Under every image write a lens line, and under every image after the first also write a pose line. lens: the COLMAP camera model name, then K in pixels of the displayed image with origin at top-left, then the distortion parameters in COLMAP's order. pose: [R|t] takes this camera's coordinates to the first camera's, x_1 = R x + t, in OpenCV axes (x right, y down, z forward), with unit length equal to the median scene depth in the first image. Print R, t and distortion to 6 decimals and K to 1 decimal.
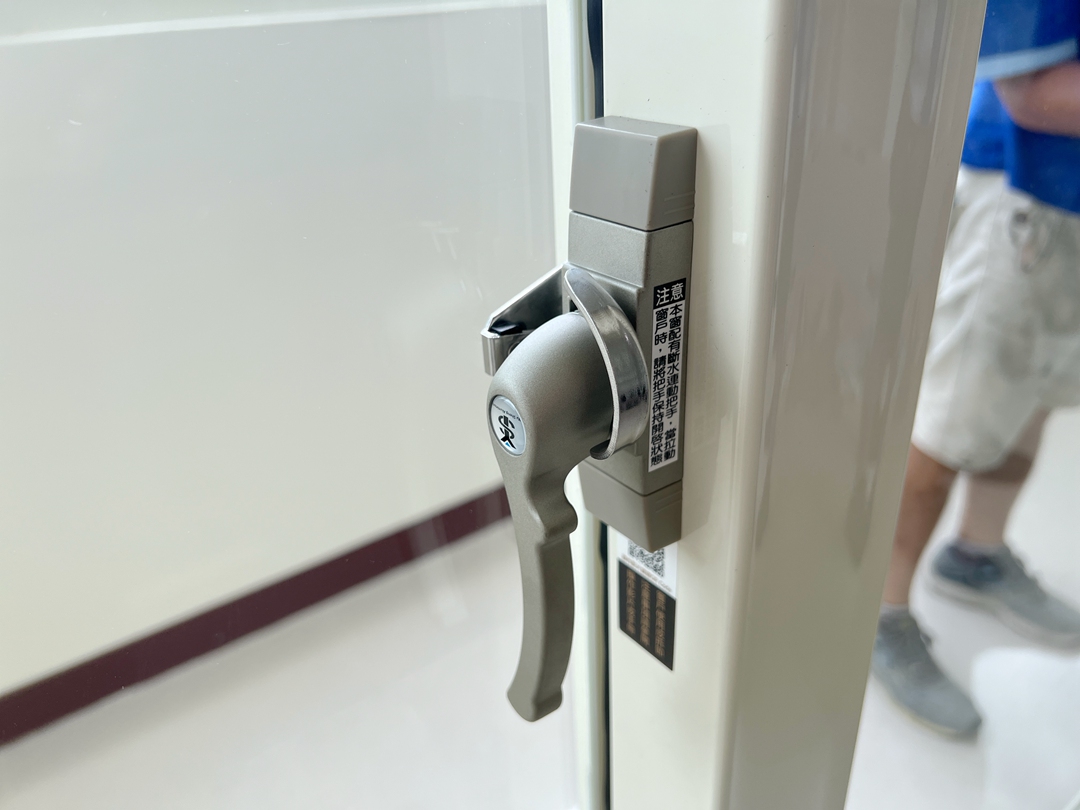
lens RADIAL K [[830.5, 0, 541.0], [0, 830.5, 402.9], [0, 0, 1]] dist [-0.003229, -0.043431]
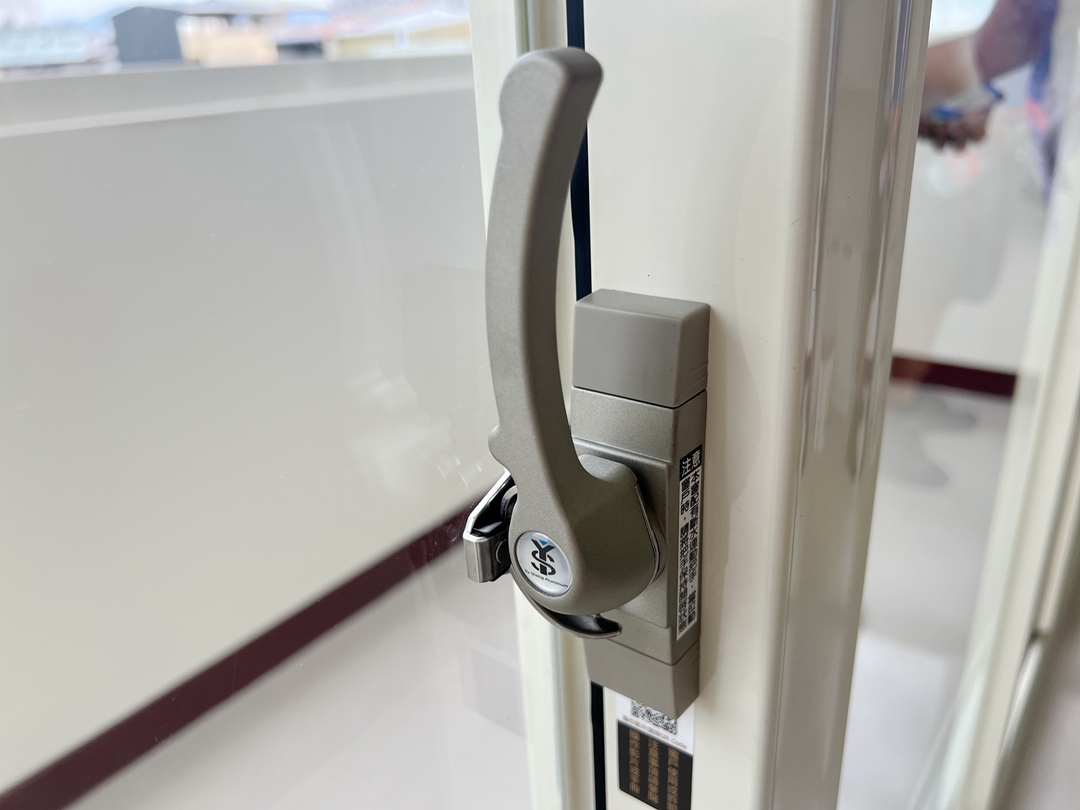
lens RADIAL K [[830.5, 0, 539.8], [0, 830.5, 402.3], [0, 0, 1]] dist [-0.003229, -0.043431]
pose [[0.958549, -0.106131, 0.264424, -0.251100], [0.128874, 0.989176, -0.070153, -0.144488], [-0.254117, 0.101323, 0.961852, 0.079589]]
